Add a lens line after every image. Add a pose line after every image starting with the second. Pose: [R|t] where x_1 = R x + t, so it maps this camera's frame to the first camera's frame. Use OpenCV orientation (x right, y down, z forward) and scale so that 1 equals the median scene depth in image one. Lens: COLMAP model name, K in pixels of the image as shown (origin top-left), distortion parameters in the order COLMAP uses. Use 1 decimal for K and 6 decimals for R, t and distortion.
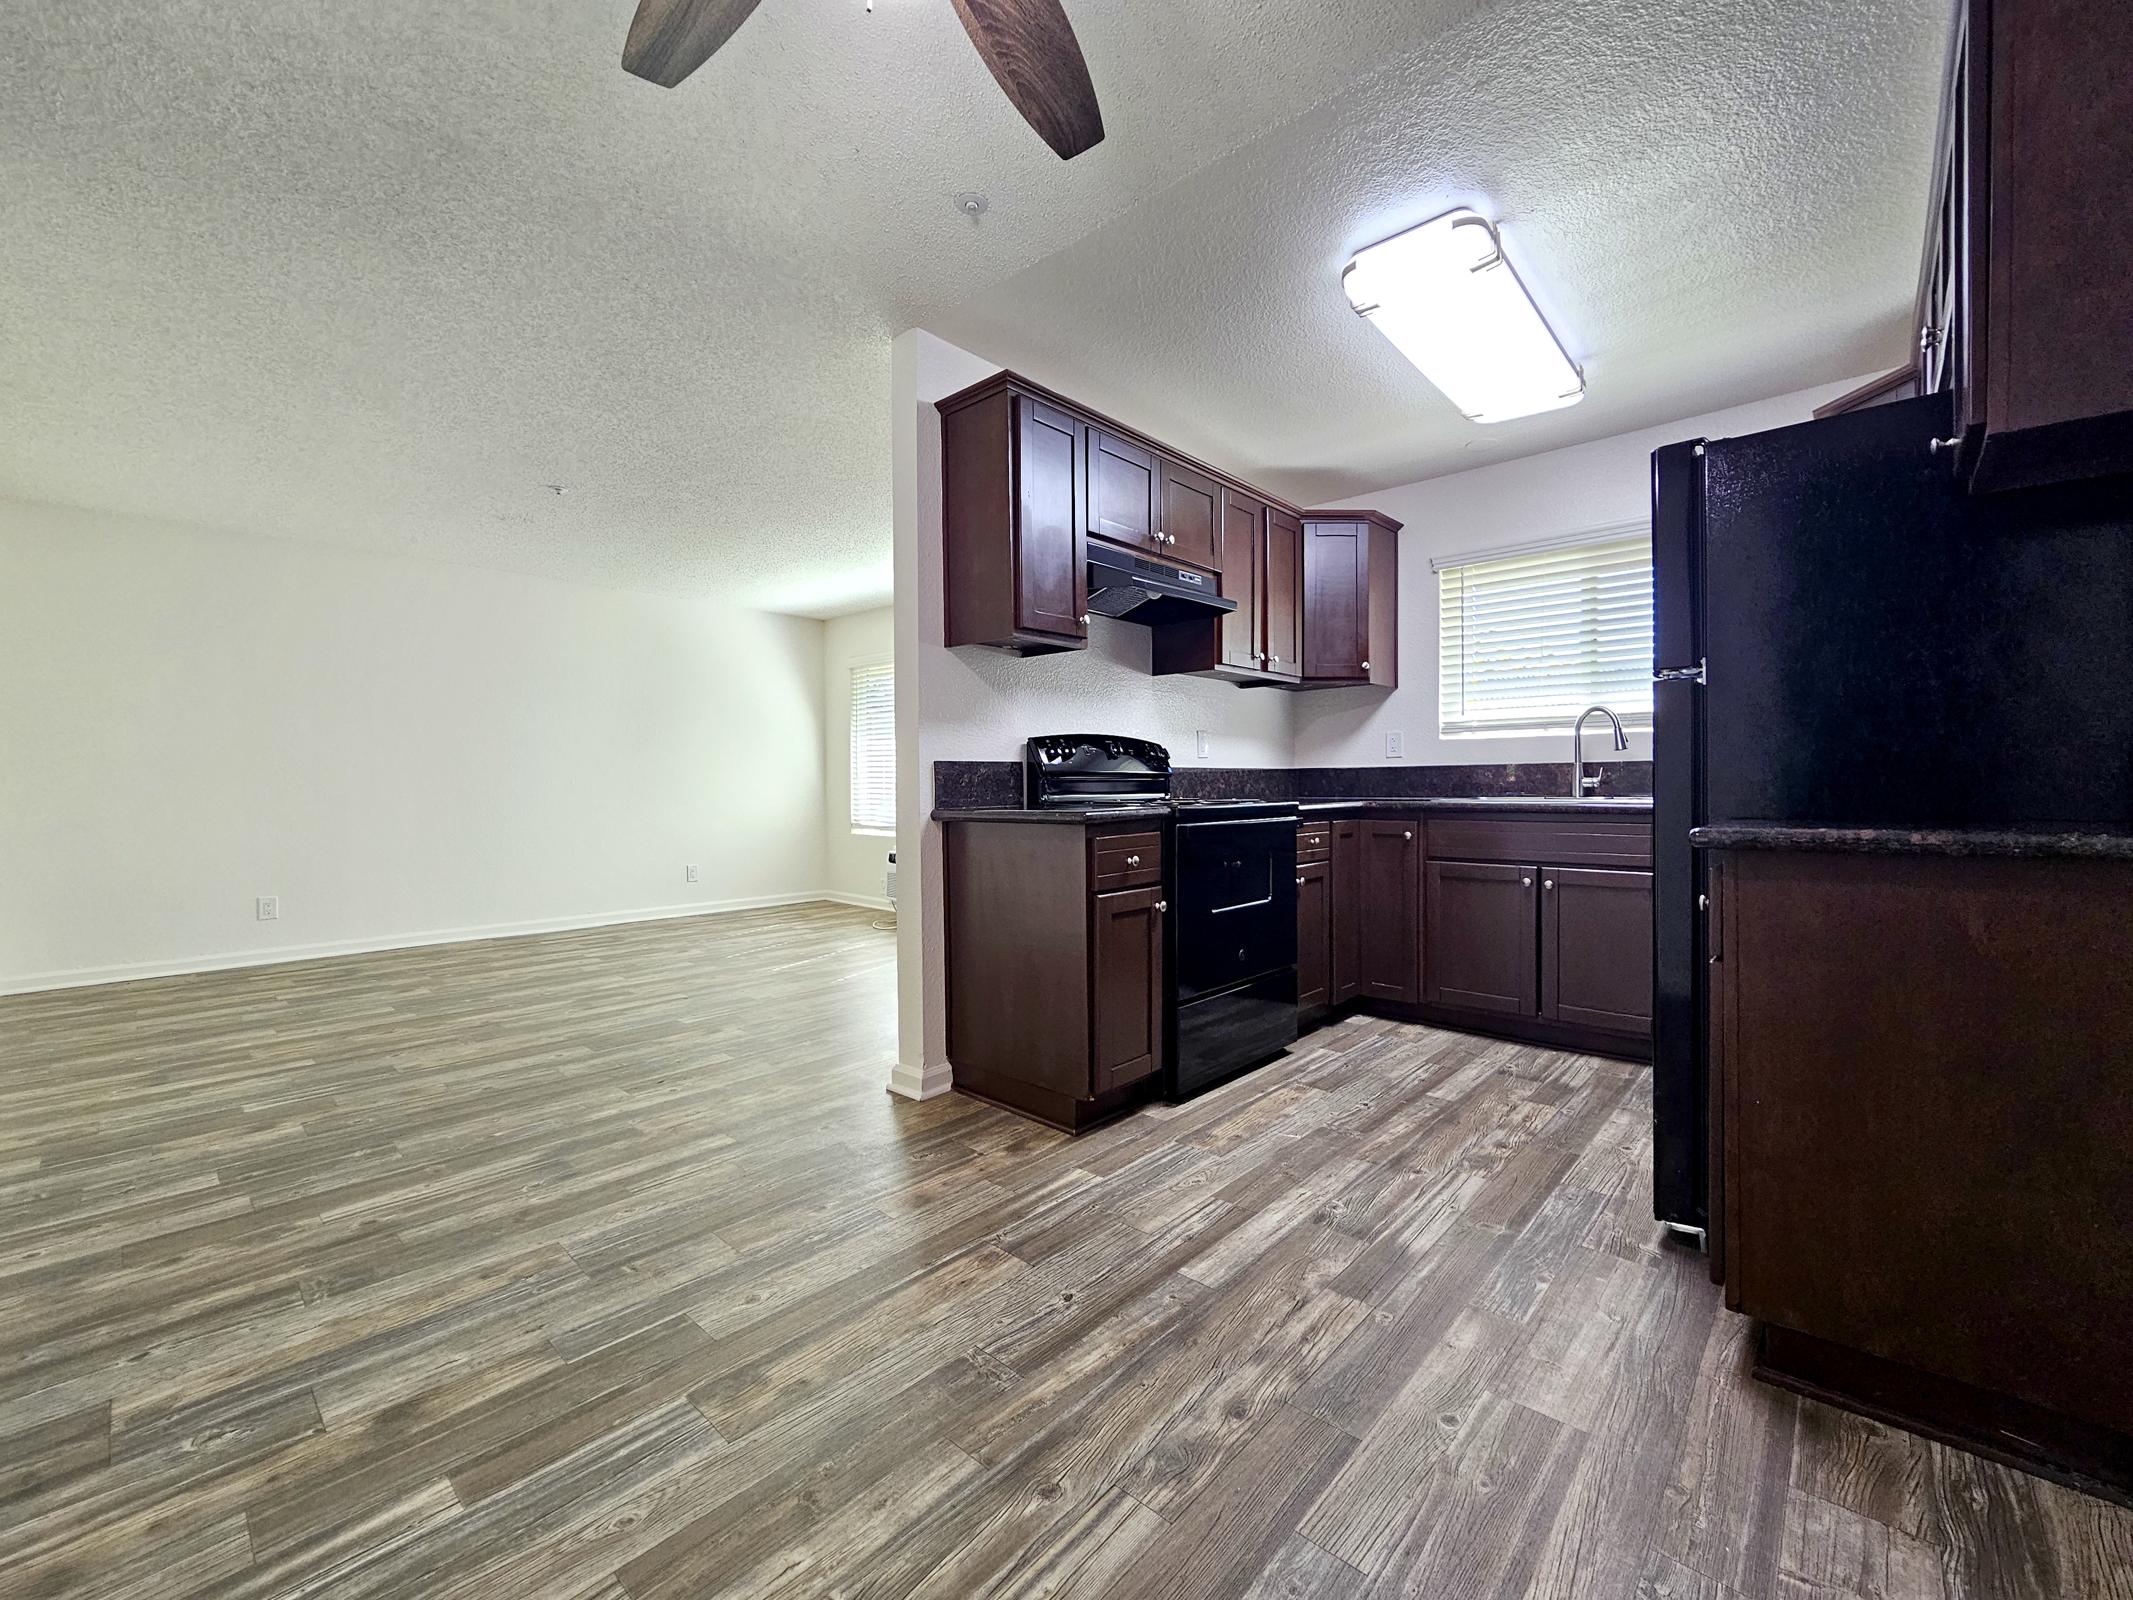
lens RADIAL K [[871.6, 0, 1074.0], [0, 871.6, 797.4], [0, 0, 1]] dist [-0.001649, 0.000068]
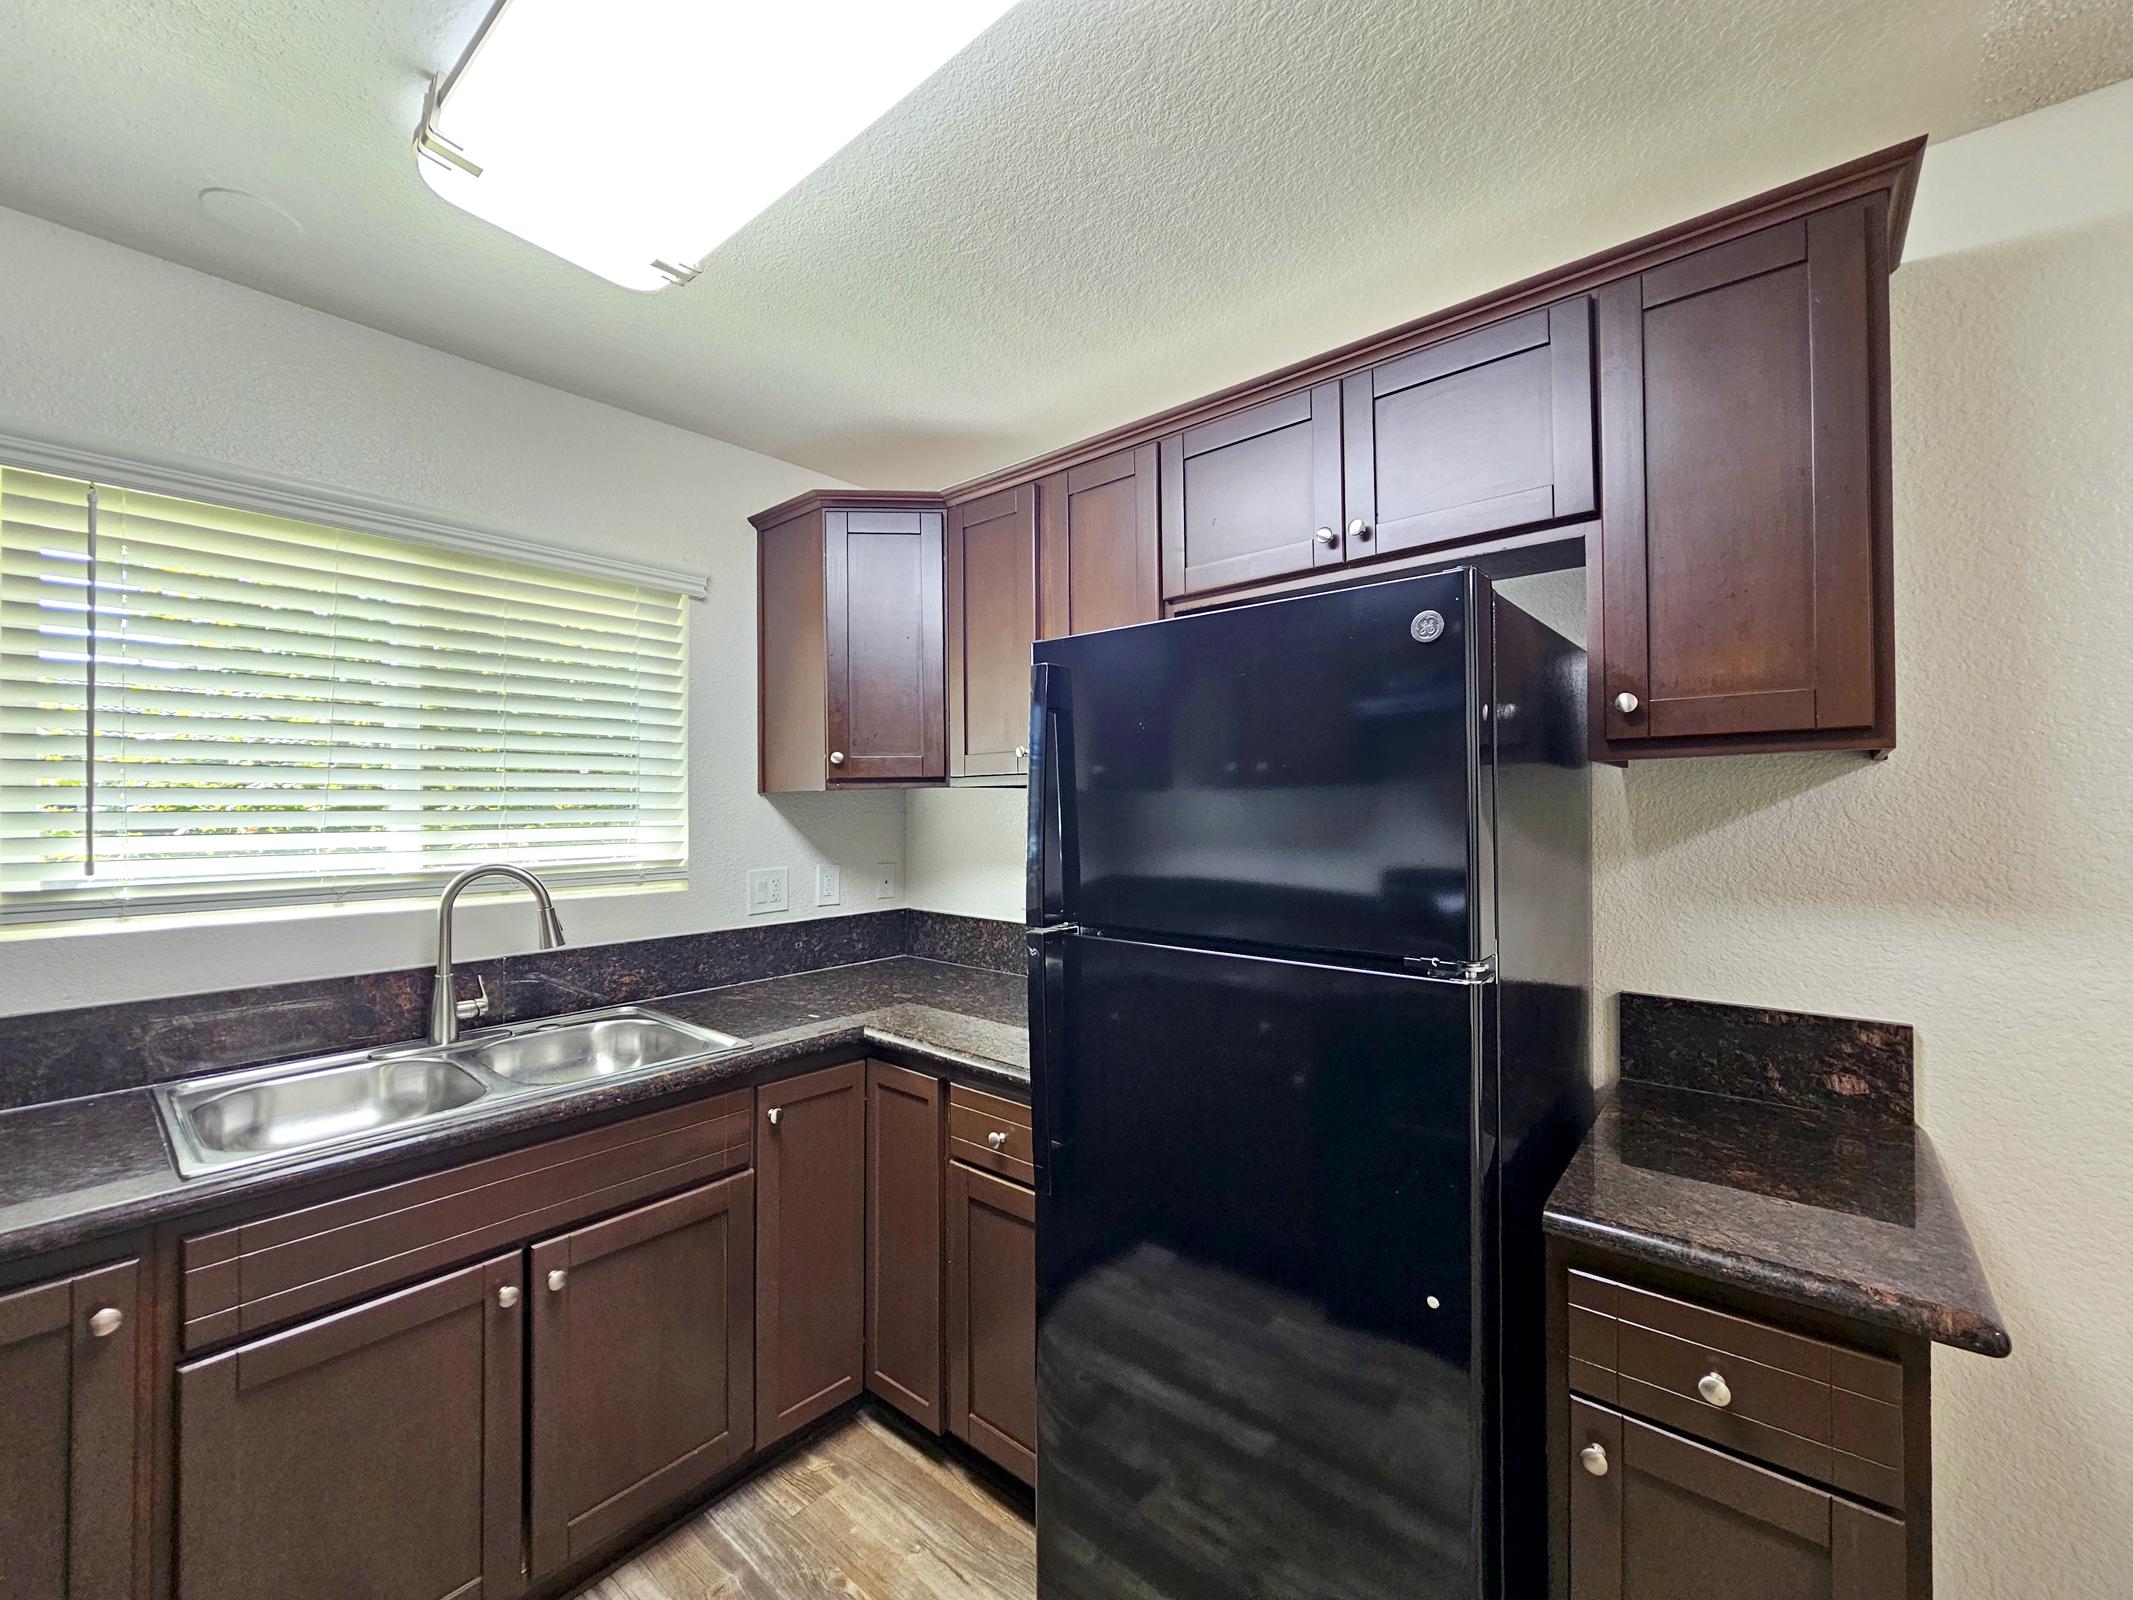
lens RADIAL K [[871.6, 0, 1069.5], [0, 871.6, 796.6], [0, 0, 1]] dist [-0.001649, 0.000068]
pose [[-0.035924, 0.015764, 0.999230, 0.076994], [0.016063, 0.999756, -0.015195, -0.156119], [-0.999225, 0.015505, -0.036168, 0.805214]]
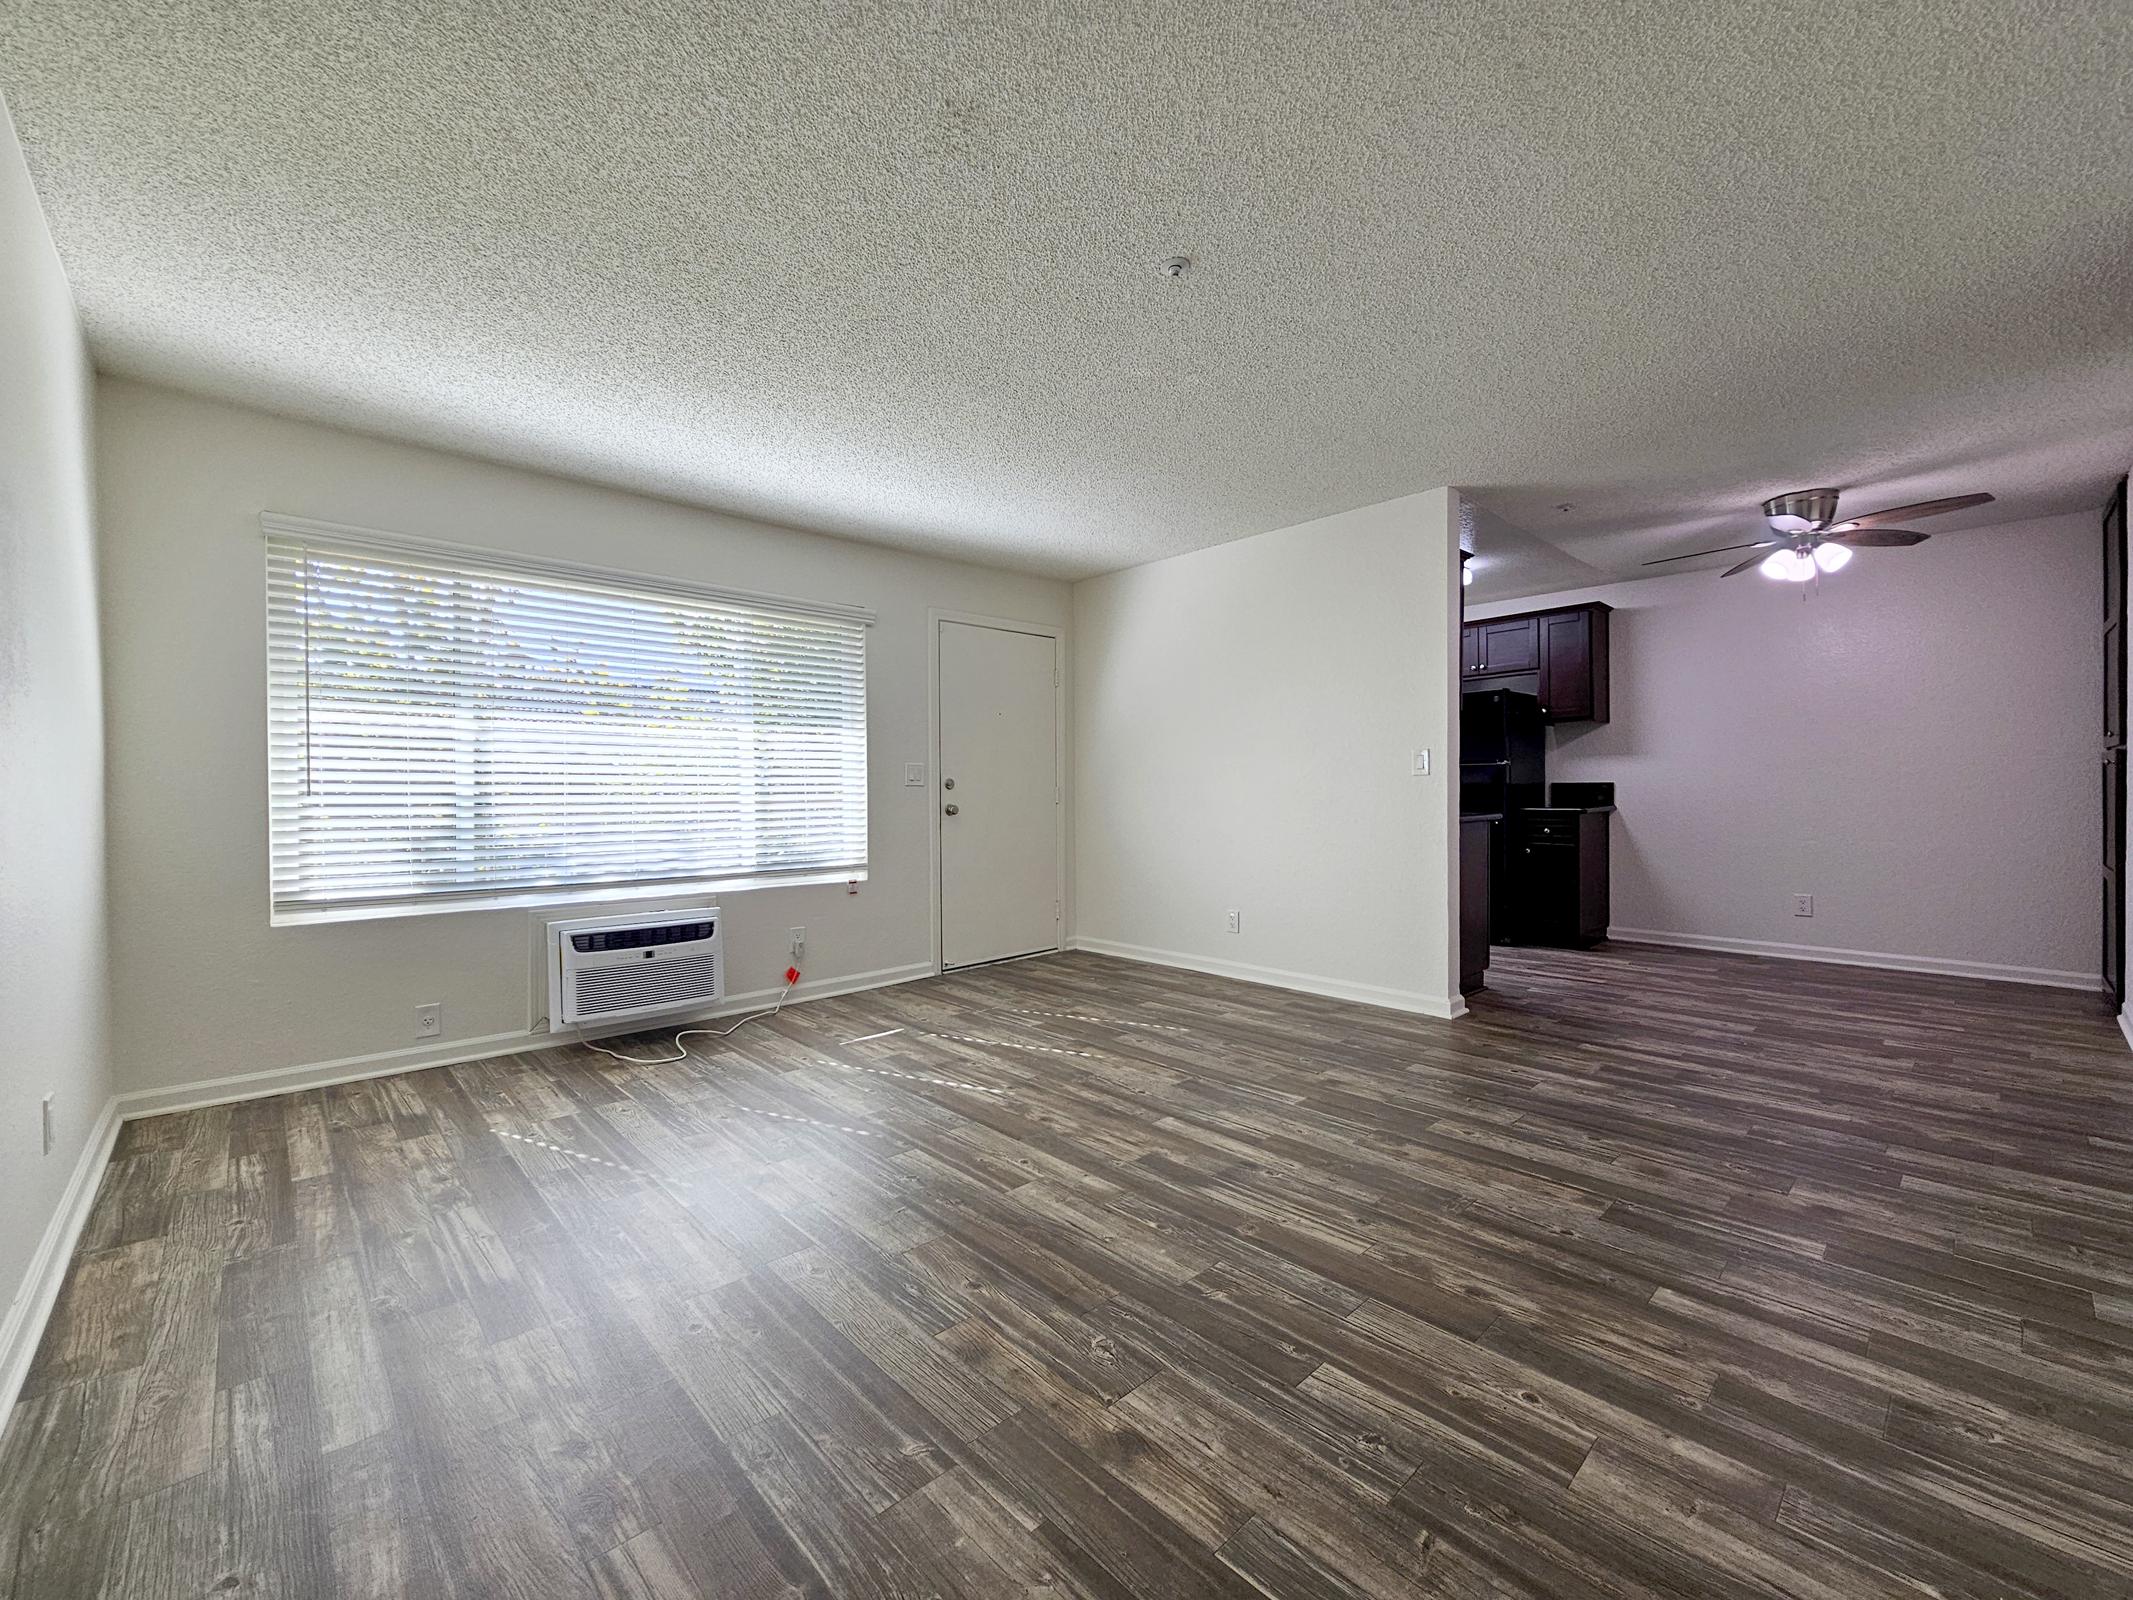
lens RADIAL K [[871.6, 0, 1072.9], [0, 871.6, 792.1], [0, 0, 1]] dist [-0.001649, 0.000068]
pose [[0.080939, 0.001388, 0.996718, -1.595979], [0.021021, 0.999774, -0.003100, -0.034829], [-0.996497, 0.021203, 0.080892, 1.436886]]
